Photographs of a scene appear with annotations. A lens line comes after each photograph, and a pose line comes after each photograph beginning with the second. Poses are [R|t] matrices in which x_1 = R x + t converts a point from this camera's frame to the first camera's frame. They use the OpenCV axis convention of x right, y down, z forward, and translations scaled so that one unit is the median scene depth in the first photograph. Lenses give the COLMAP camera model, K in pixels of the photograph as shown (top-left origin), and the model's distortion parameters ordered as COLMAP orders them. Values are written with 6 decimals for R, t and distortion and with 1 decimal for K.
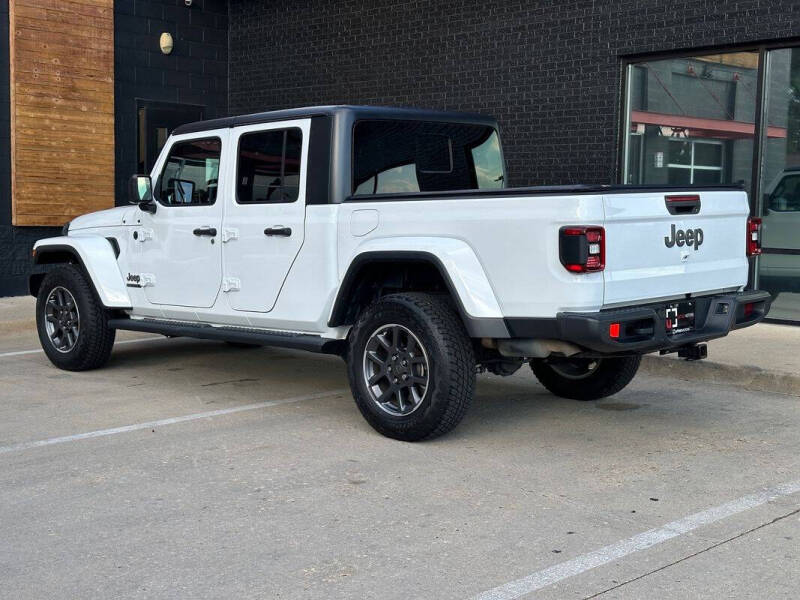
lens RADIAL K [[1119.9, 0, 400.0], [0, 1119.9, 300.0], [0, 0, 1]] dist [0.186060, -0.361522]
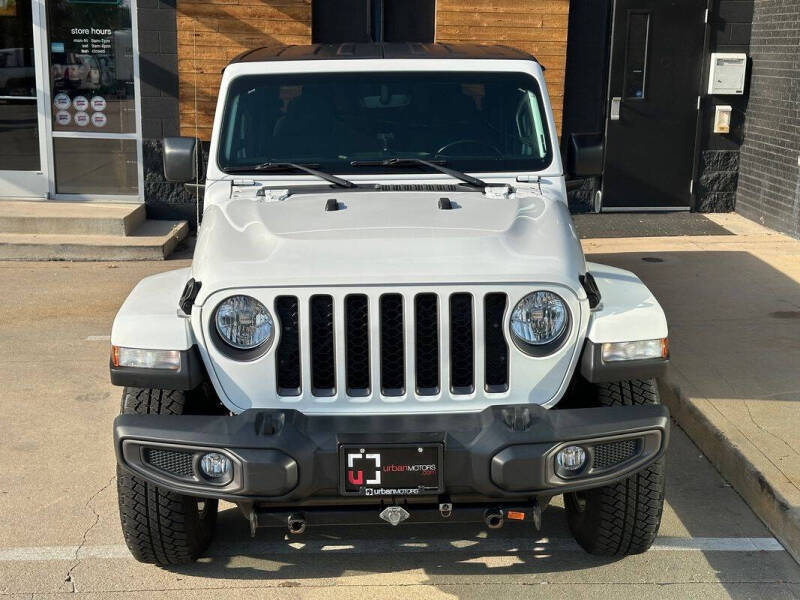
lens RADIAL K [[1119.9, 0, 400.0], [0, 1119.9, 300.0], [0, 0, 1]] dist [0.186060, -0.361522]
pose [[0.745336, 0.141613, -0.651476, 0.201947], [-0.063475, 0.987814, 0.142104, -0.070624], [0.663661, -0.064563, 0.745242, 0.365965]]
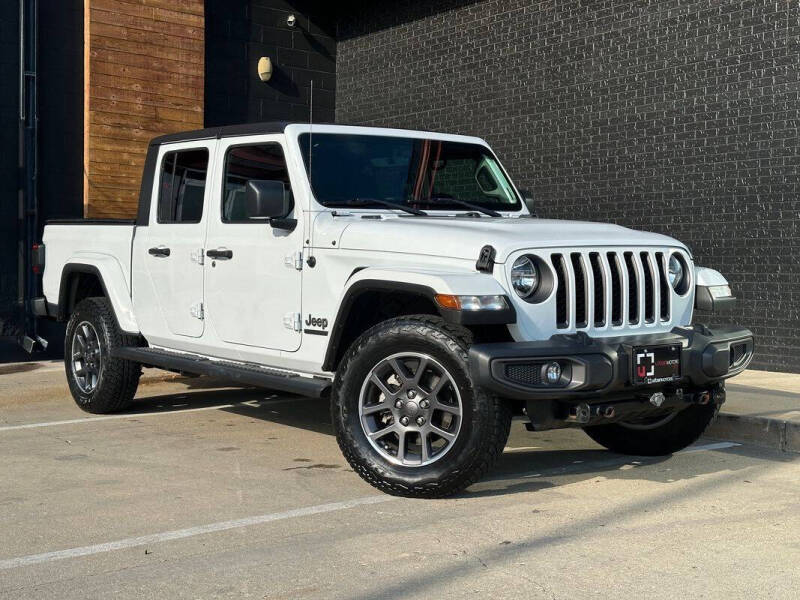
lens RADIAL K [[1119.9, 0, 400.0], [0, 1119.9, 300.0], [0, 0, 1]] dist [0.186060, -0.361522]
pose [[0.993250, -0.001986, -0.115976, -0.002036], [-0.005461, 0.997944, -0.063862, 0.007212], [0.115864, 0.064064, 0.991197, 0.178683]]
